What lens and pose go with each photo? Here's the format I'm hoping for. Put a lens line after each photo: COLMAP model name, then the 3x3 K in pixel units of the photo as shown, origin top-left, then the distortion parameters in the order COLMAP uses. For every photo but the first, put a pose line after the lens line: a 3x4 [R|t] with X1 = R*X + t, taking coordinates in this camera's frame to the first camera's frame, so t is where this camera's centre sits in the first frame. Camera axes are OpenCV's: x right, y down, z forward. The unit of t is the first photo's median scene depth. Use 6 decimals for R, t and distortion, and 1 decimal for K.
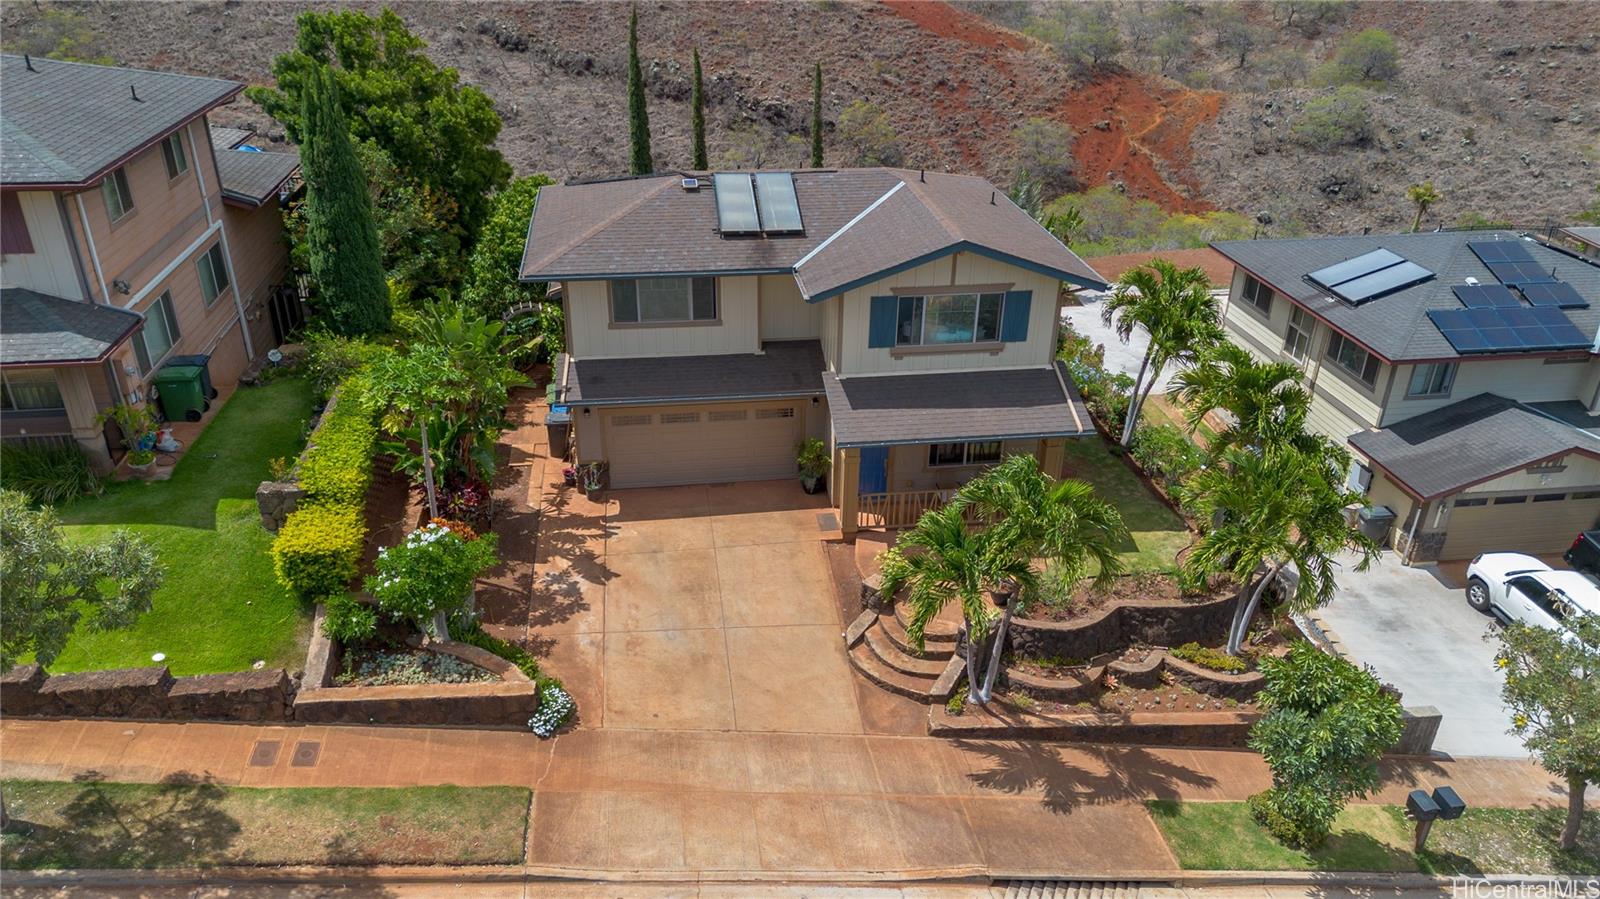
lens RADIAL K [[1137.7, 0, 800.0], [0, 1137.7, 449.5], [0, 0, 1]] dist [0.050752, -0.052314]
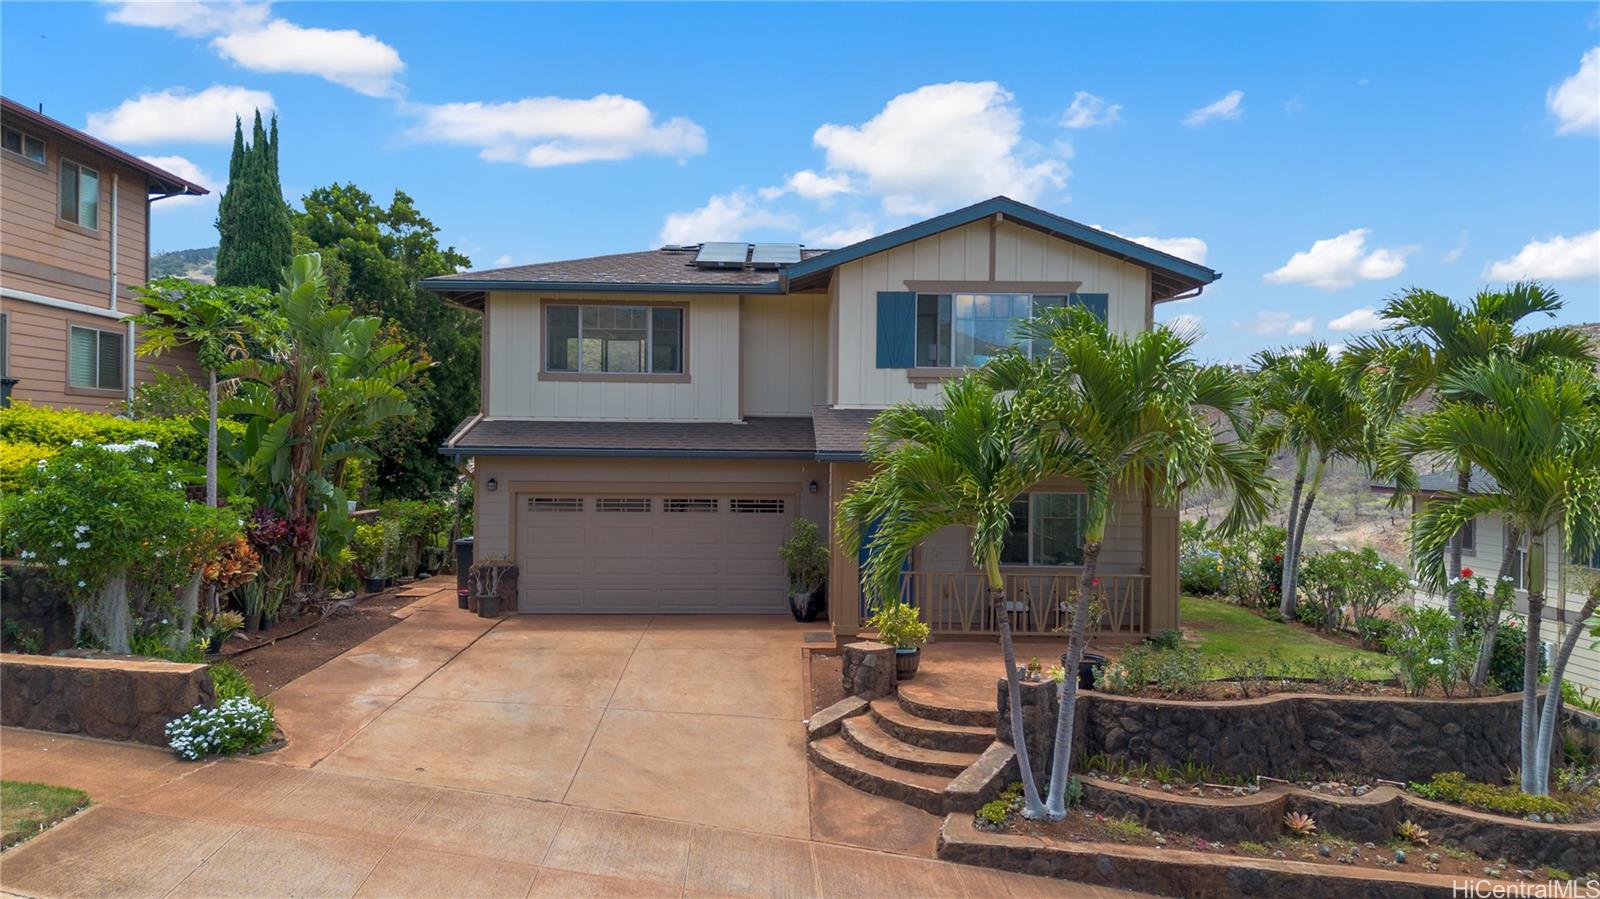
lens RADIAL K [[1137.7, 0, 800.0], [0, 1137.7, 449.5], [0, 0, 1]] dist [0.050752, -0.052314]
pose [[0.992704, -0.003275, -0.120532, 0.107398], [-0.052026, 0.890156, -0.452676, 0.305807], [0.108775, 0.455644, 0.883491, 0.431515]]
